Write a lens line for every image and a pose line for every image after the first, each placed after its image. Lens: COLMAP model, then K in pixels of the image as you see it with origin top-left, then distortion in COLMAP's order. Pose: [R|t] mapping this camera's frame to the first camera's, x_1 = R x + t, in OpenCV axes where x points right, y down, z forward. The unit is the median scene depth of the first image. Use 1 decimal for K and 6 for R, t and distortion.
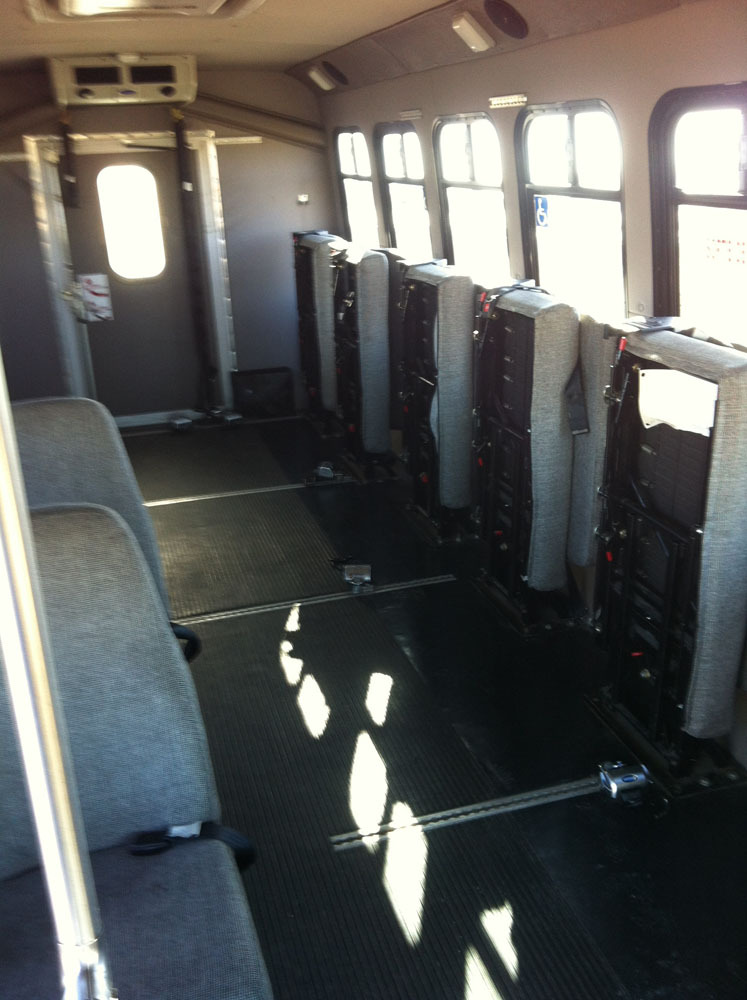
lens RADIAL K [[973.4, 0, 377.3], [0, 973.4, 458.1], [0, 0, 1]] dist [0.107556, -0.235474]
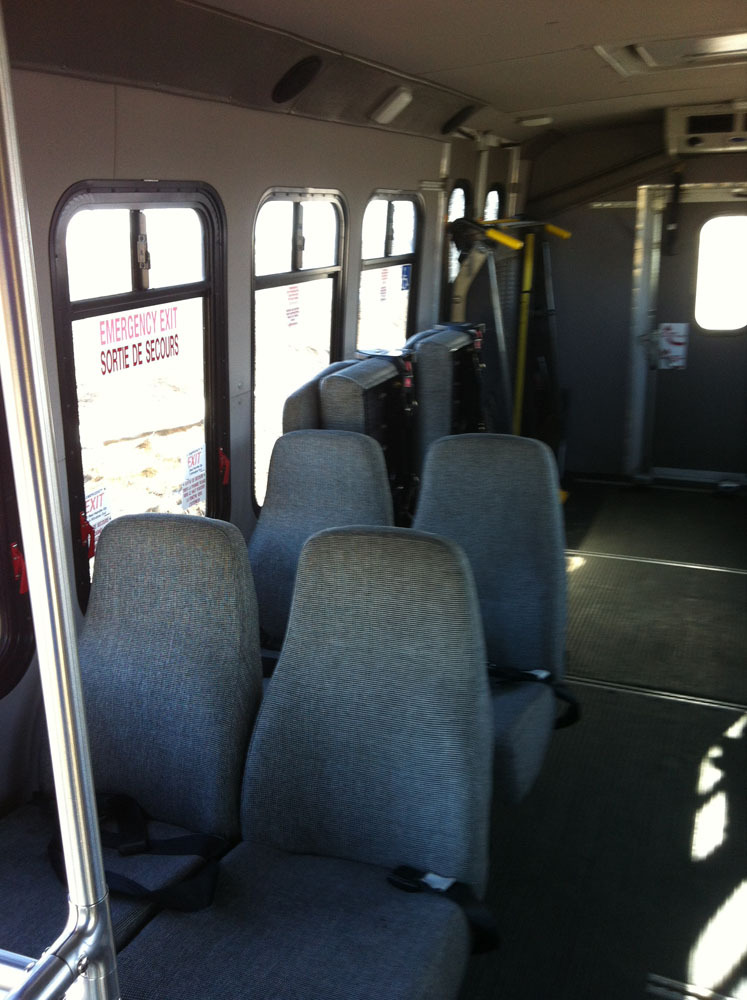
lens RADIAL K [[973.4, 0, 377.3], [0, 973.4, 458.1], [0, 0, 1]] dist [0.107556, -0.235474]
pose [[0.780092, 0.179392, -0.599396, 0.102554], [-0.205655, 0.978302, 0.025142, -0.018168], [0.590900, 0.103656, 0.800058, 0.050163]]
